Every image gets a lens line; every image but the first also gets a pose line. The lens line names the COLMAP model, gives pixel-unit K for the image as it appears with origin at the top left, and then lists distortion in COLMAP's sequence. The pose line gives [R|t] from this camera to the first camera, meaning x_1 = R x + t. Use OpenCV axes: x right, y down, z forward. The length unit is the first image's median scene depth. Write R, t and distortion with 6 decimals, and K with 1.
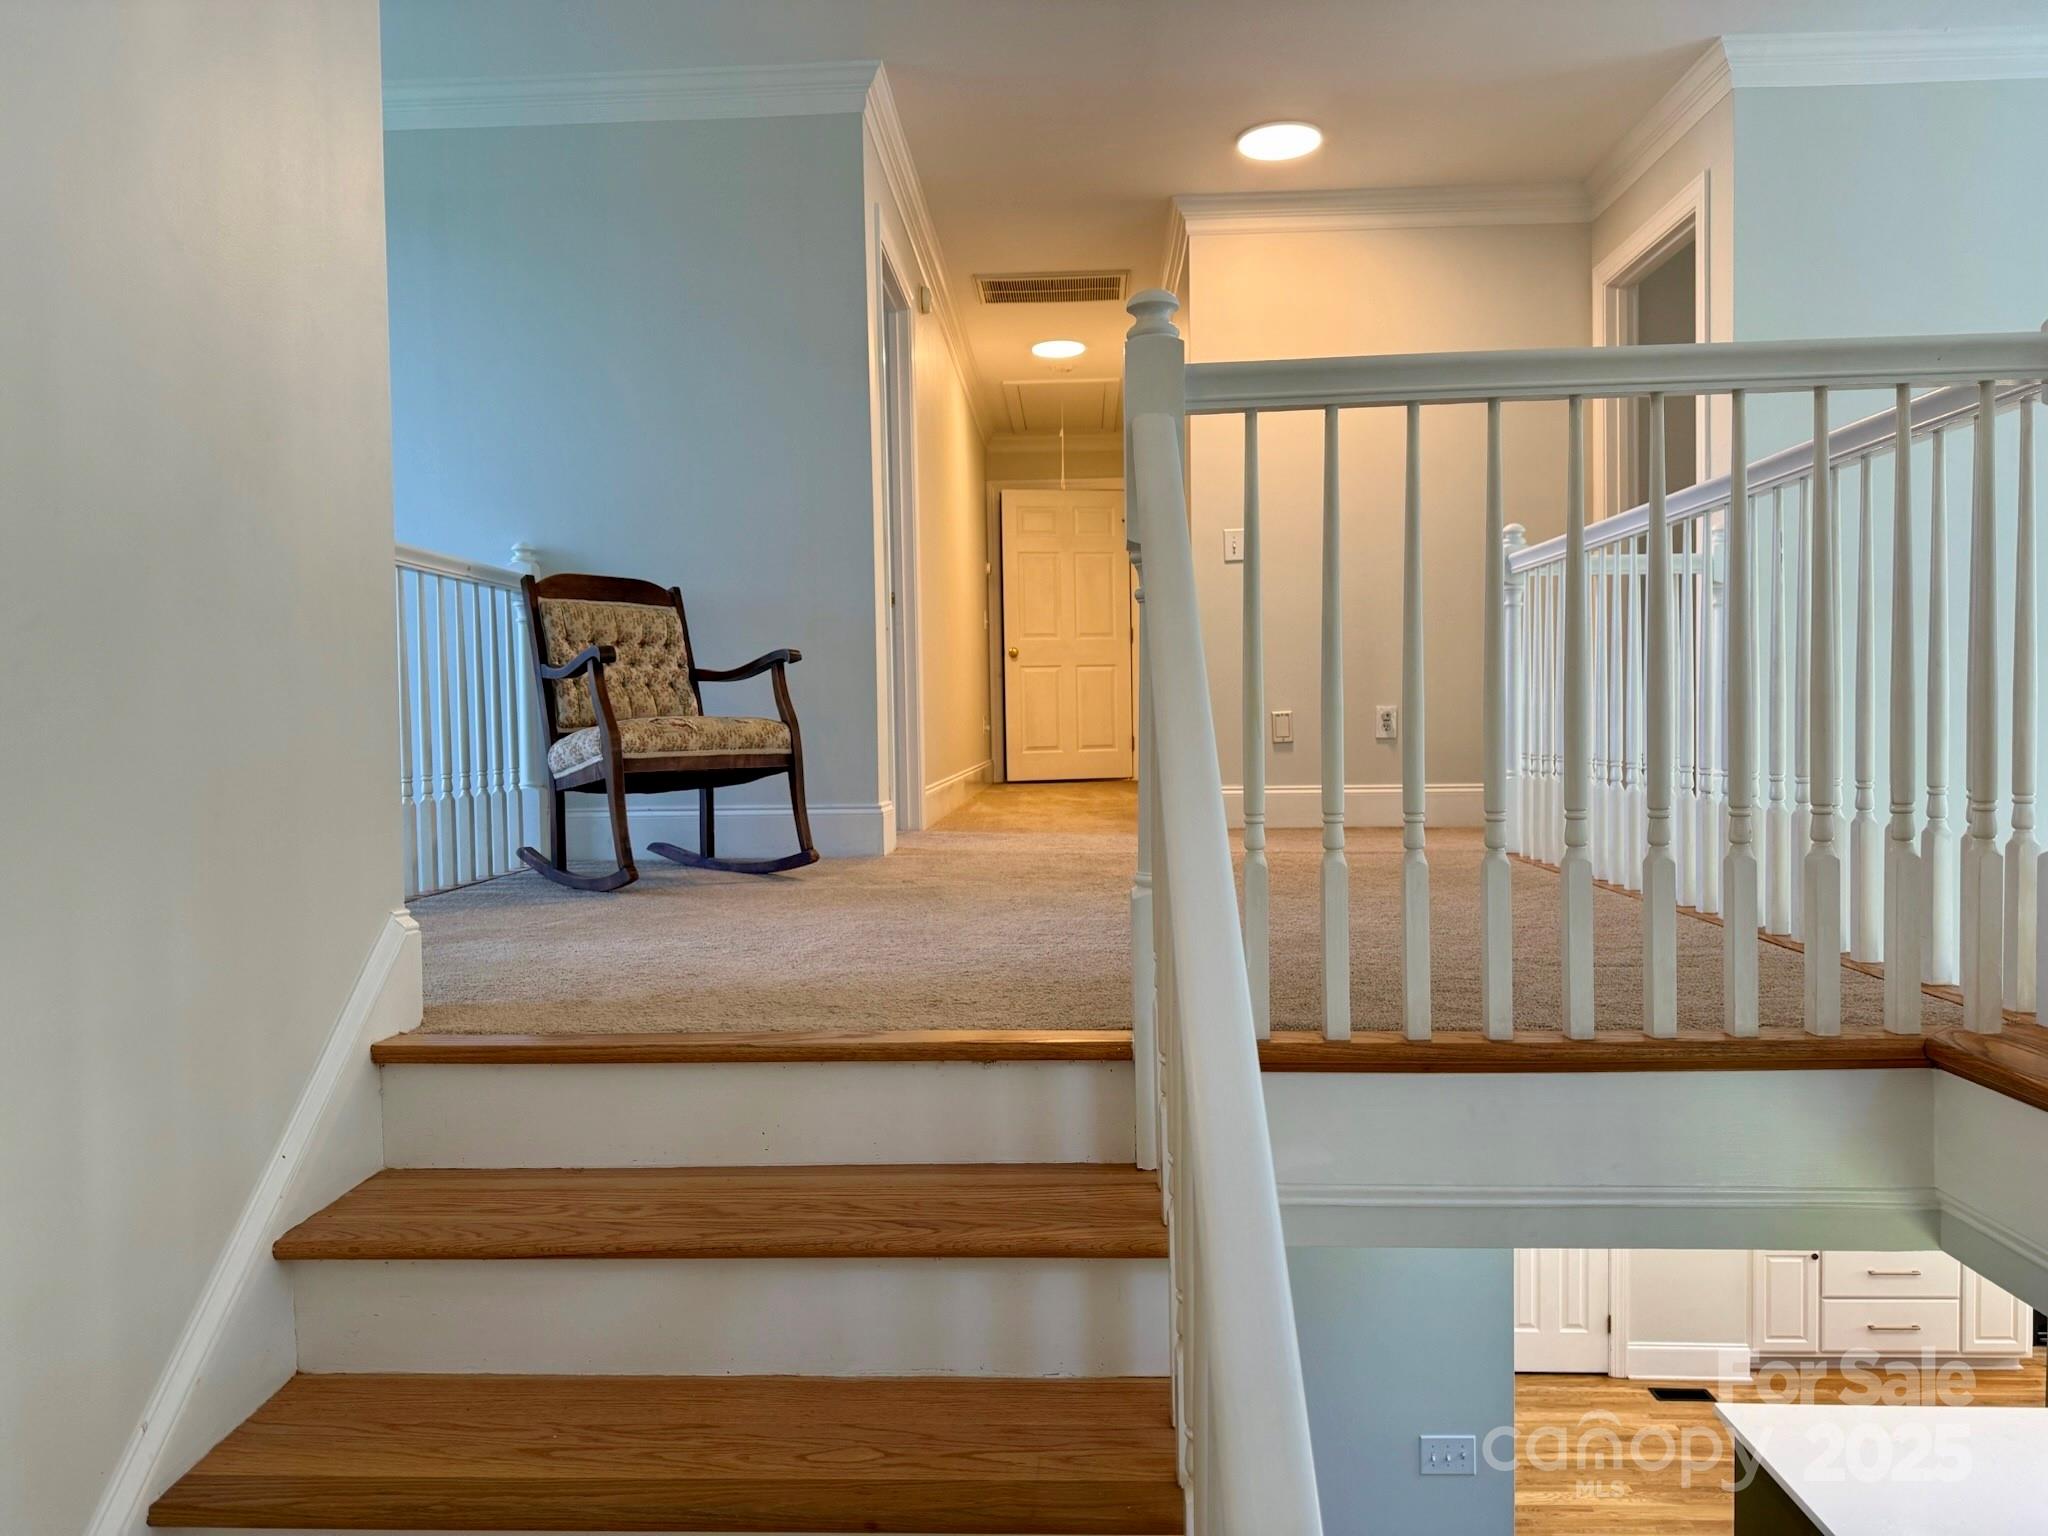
lens RADIAL K [[1411.6, 0, 1022.4], [0, 1411.6, 774.2], [0, 0, 1]] dist [-0.057255, 0.000613]
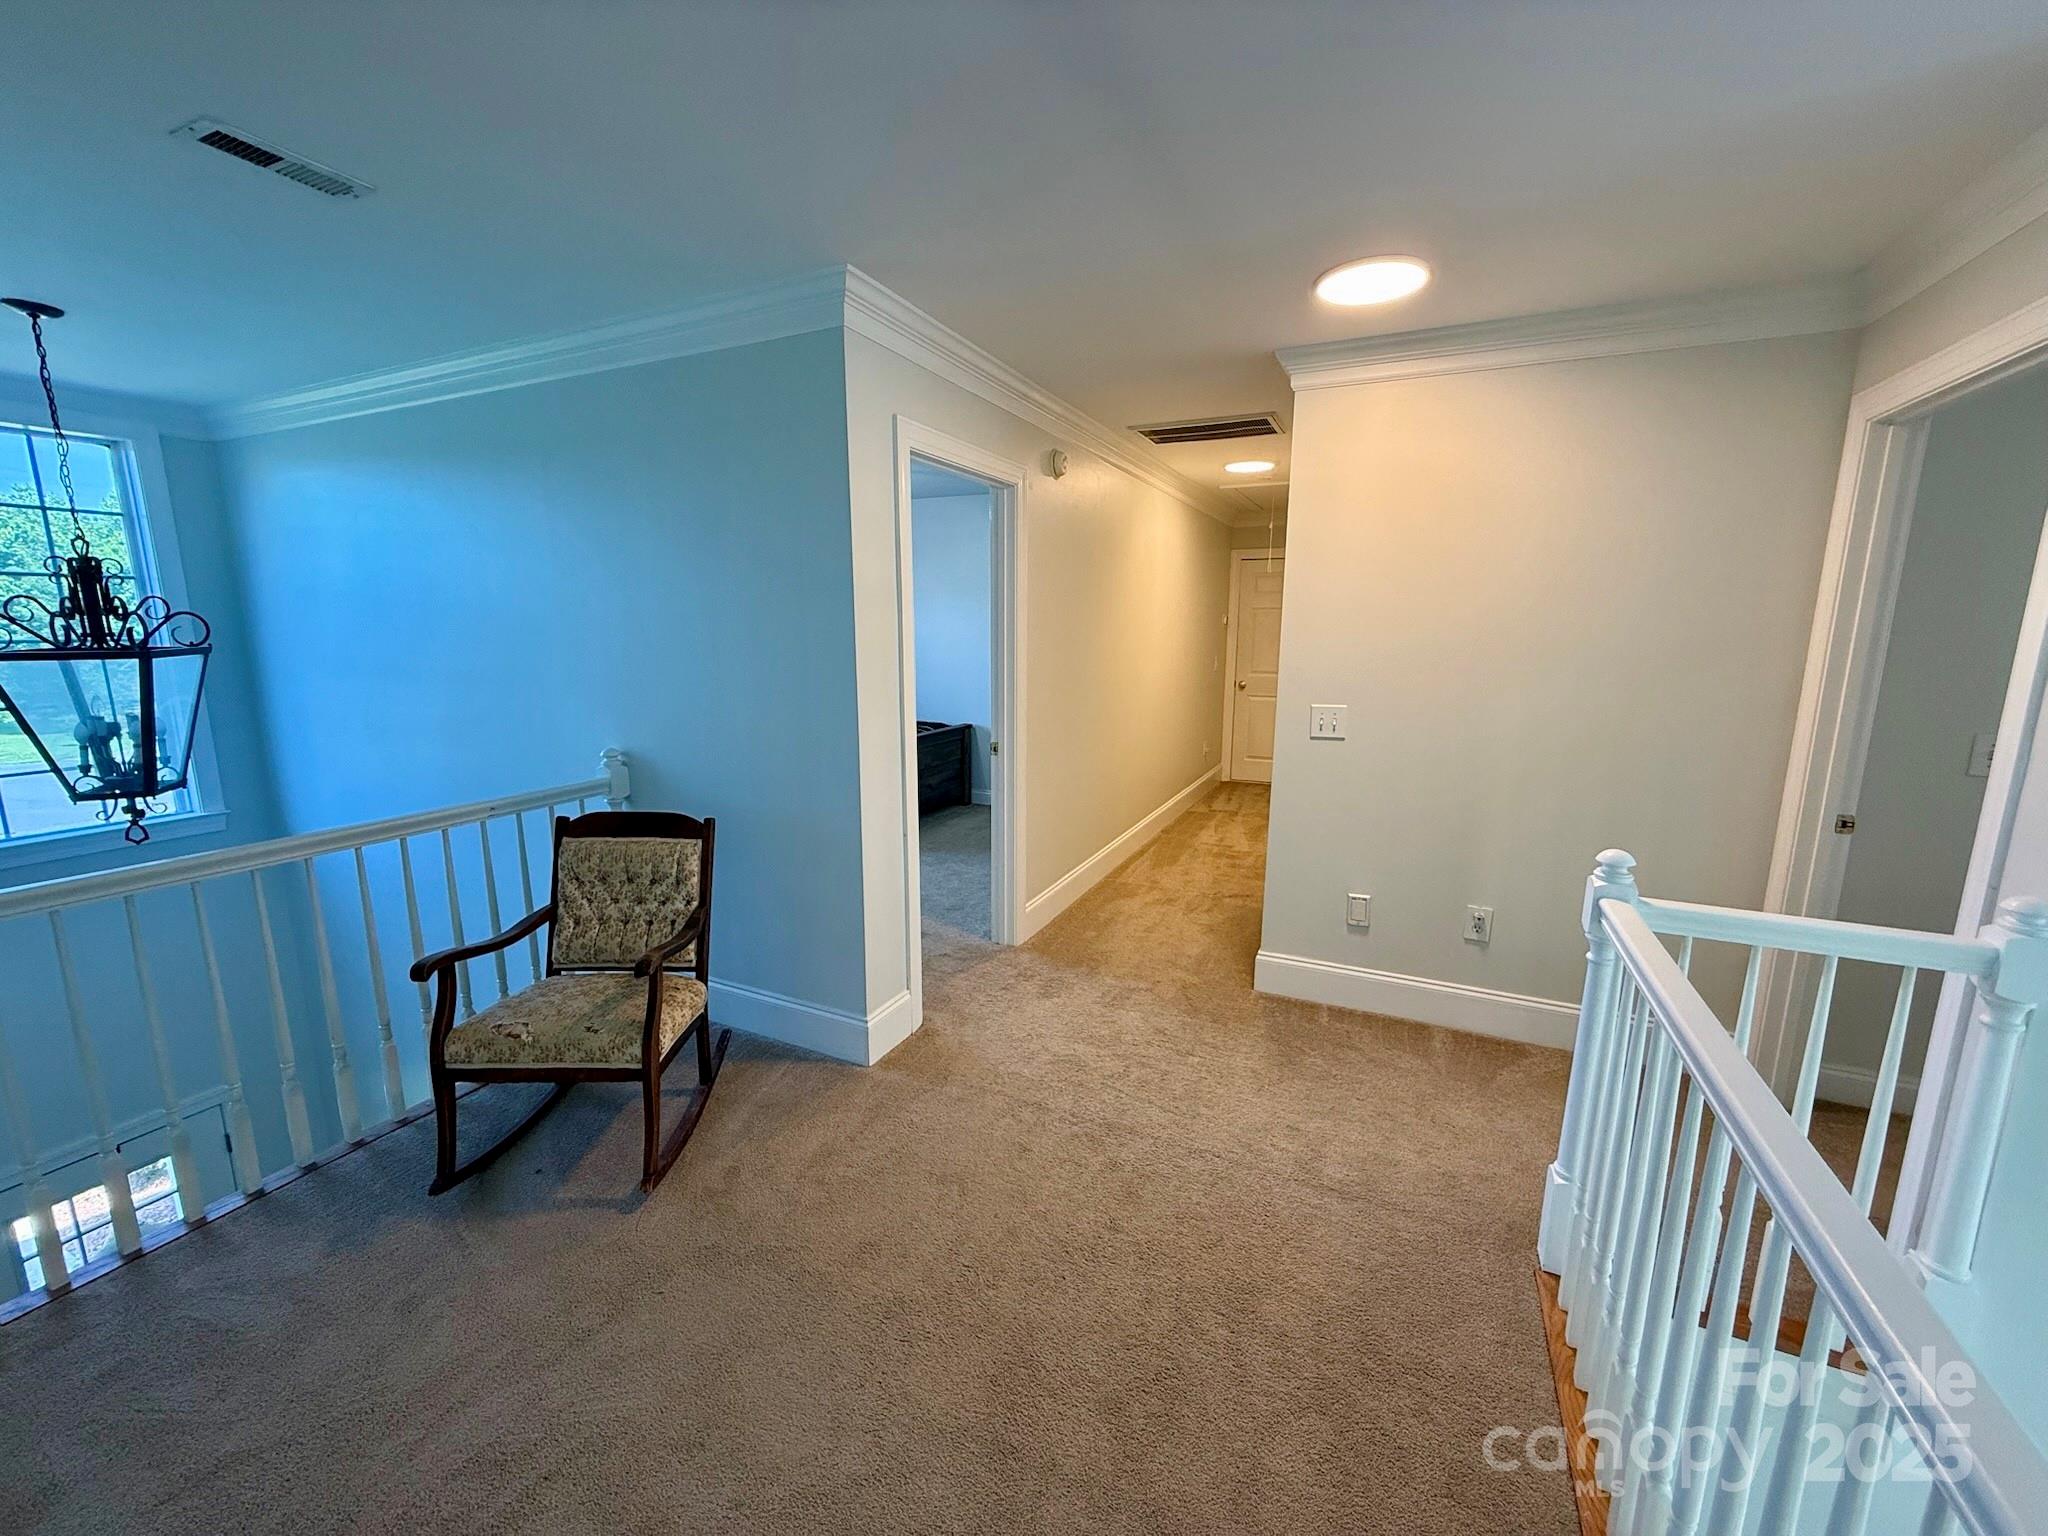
lens RADIAL K [[824.6, 0, 1037.1], [0, 824.6, 768.7], [0, 0, 1]] dist [-0.001446, -0.000113]
pose [[0.930168, 0.078932, -0.358548, 0.217117], [-0.027282, 0.988776, 0.146896, -0.264670], [0.366118, -0.126856, 0.921881, 0.497941]]
